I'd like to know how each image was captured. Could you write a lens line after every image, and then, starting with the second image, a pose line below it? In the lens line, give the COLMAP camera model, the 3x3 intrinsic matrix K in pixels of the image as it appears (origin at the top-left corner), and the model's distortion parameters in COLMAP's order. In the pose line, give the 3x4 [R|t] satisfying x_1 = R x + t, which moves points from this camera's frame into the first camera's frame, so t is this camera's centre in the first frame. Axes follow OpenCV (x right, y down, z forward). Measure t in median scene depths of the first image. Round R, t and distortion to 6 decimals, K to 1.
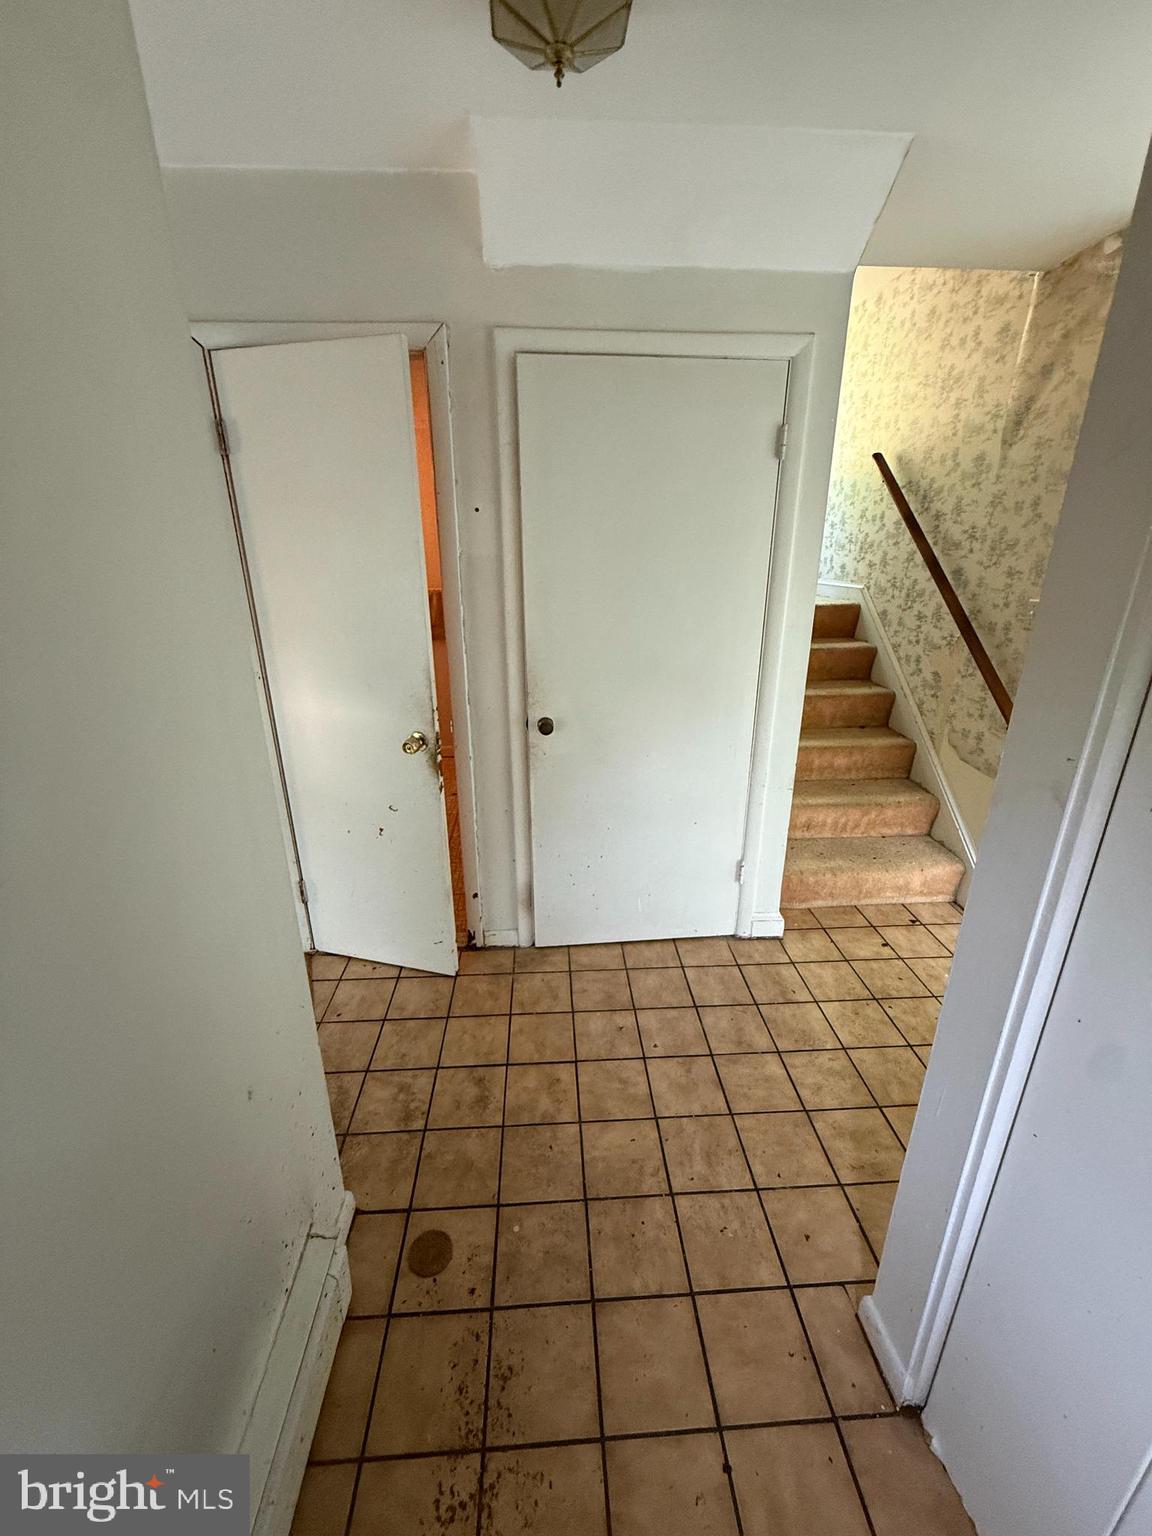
lens RADIAL K [[608.2, 0, 579.8], [0, 608.2, 768.8], [0, 0, 1]] dist [0.002091, 0.000179]
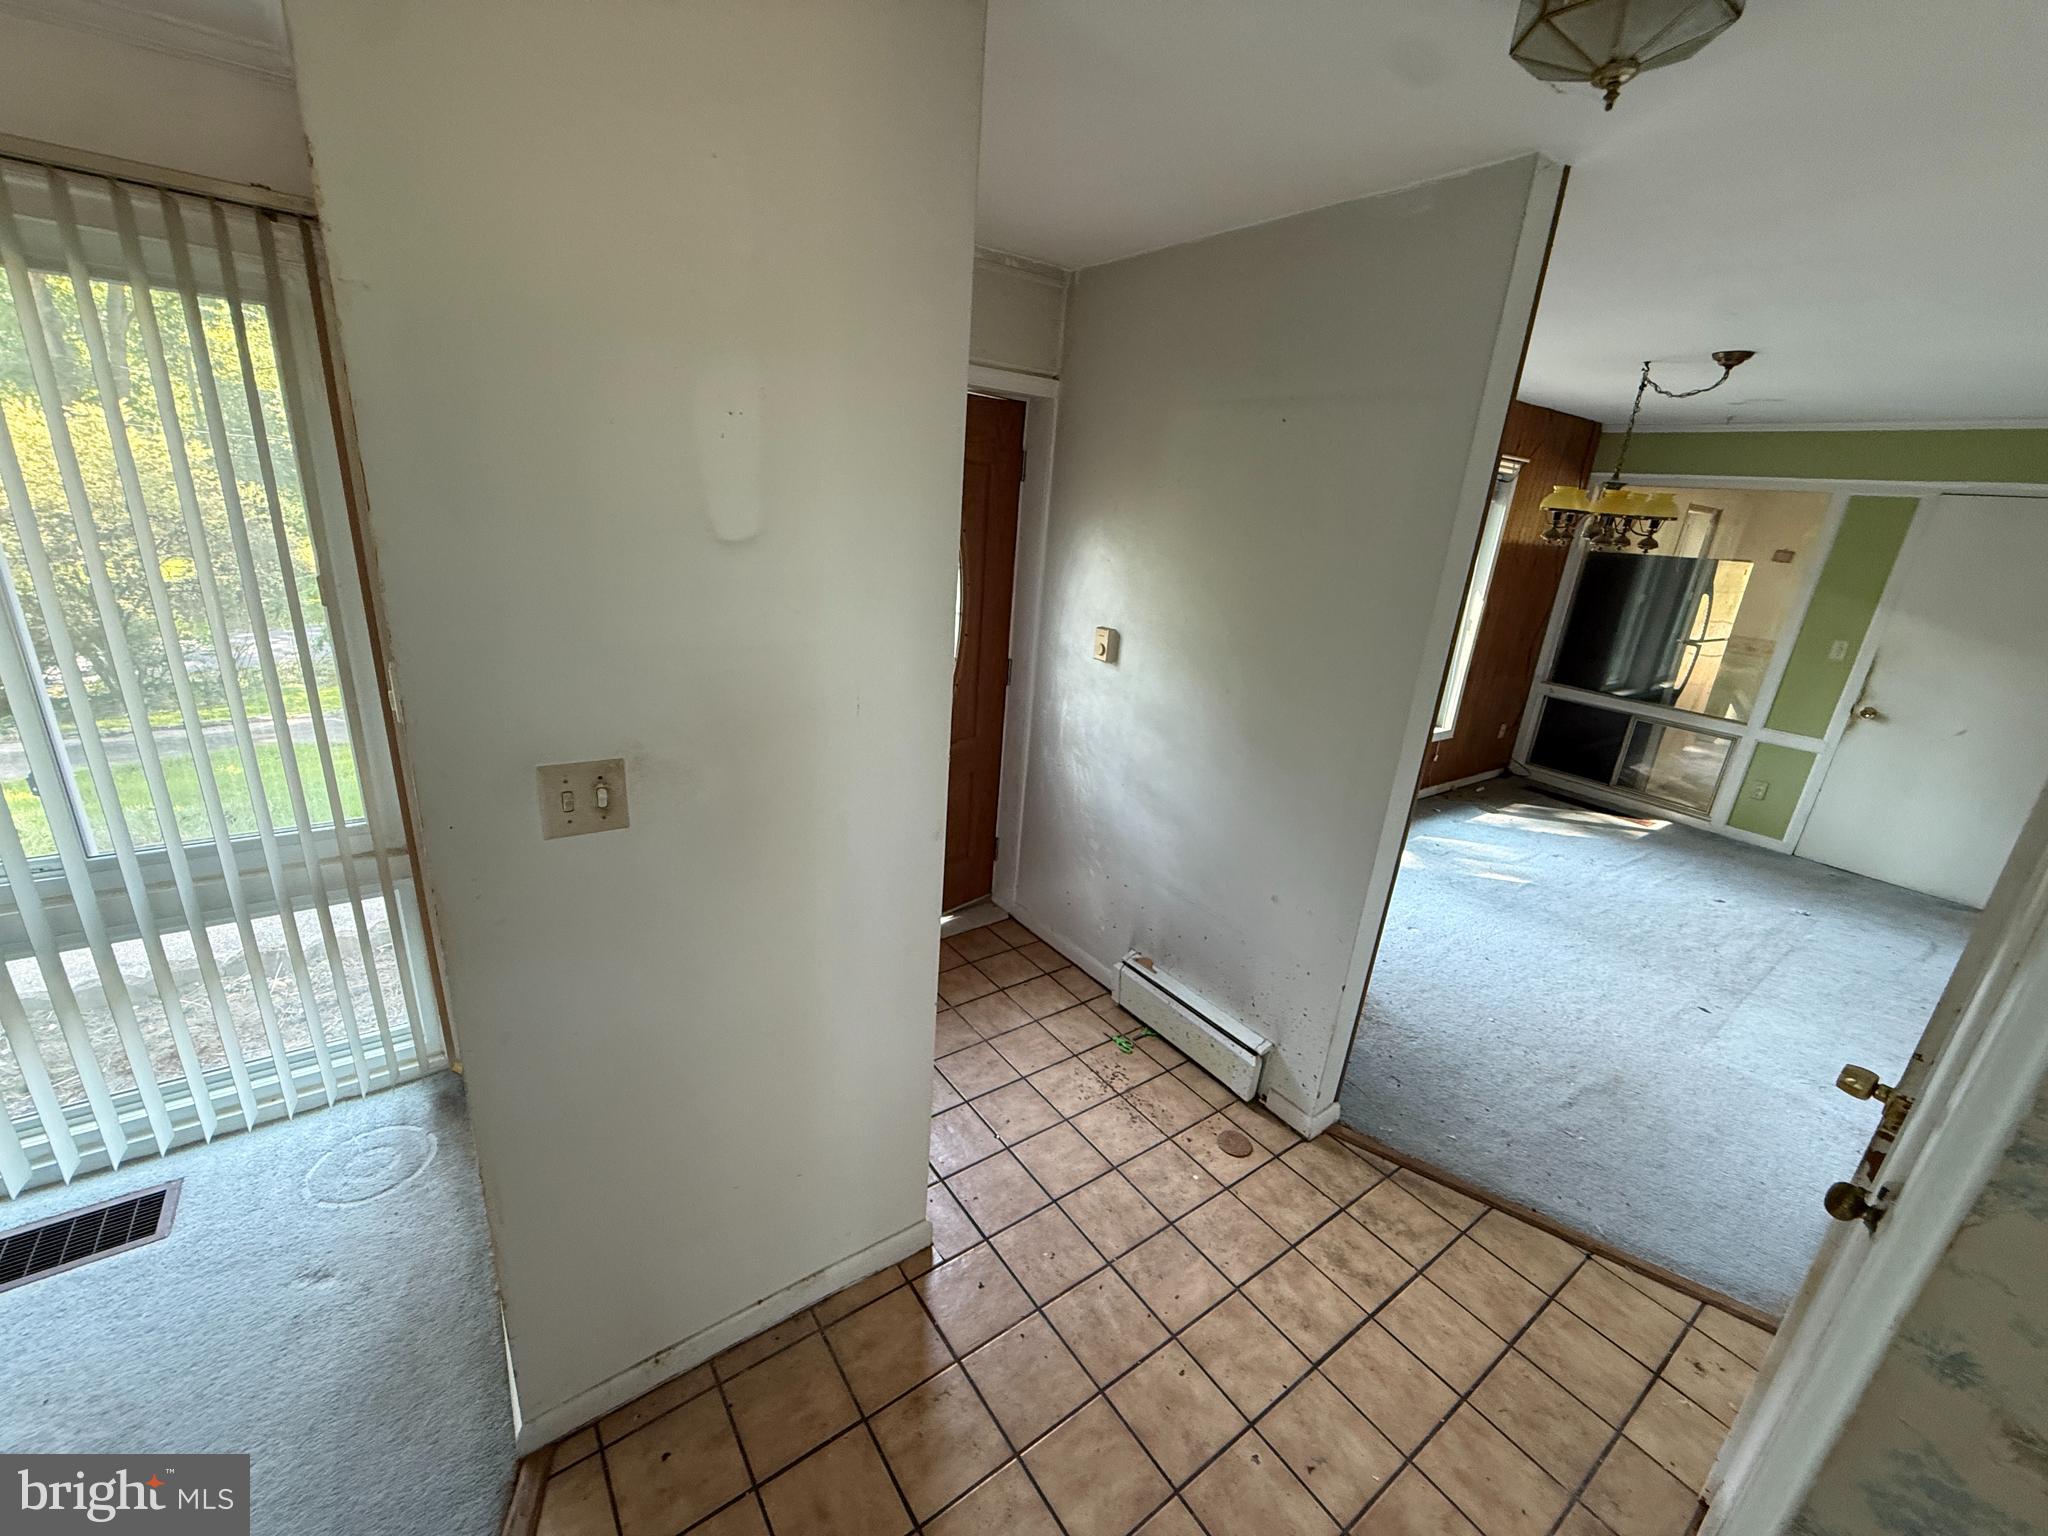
lens RADIAL K [[810.9, 0, 1022.9], [0, 810.9, 769.6], [0, 0, 1]] dist [0.002091, 0.000179]
pose [[-0.841651, 0.103668, -0.529978, 0.877772], [-0.252147, 0.792412, 0.555433, -0.614780], [0.477541, 0.601113, -0.640795, 1.296920]]
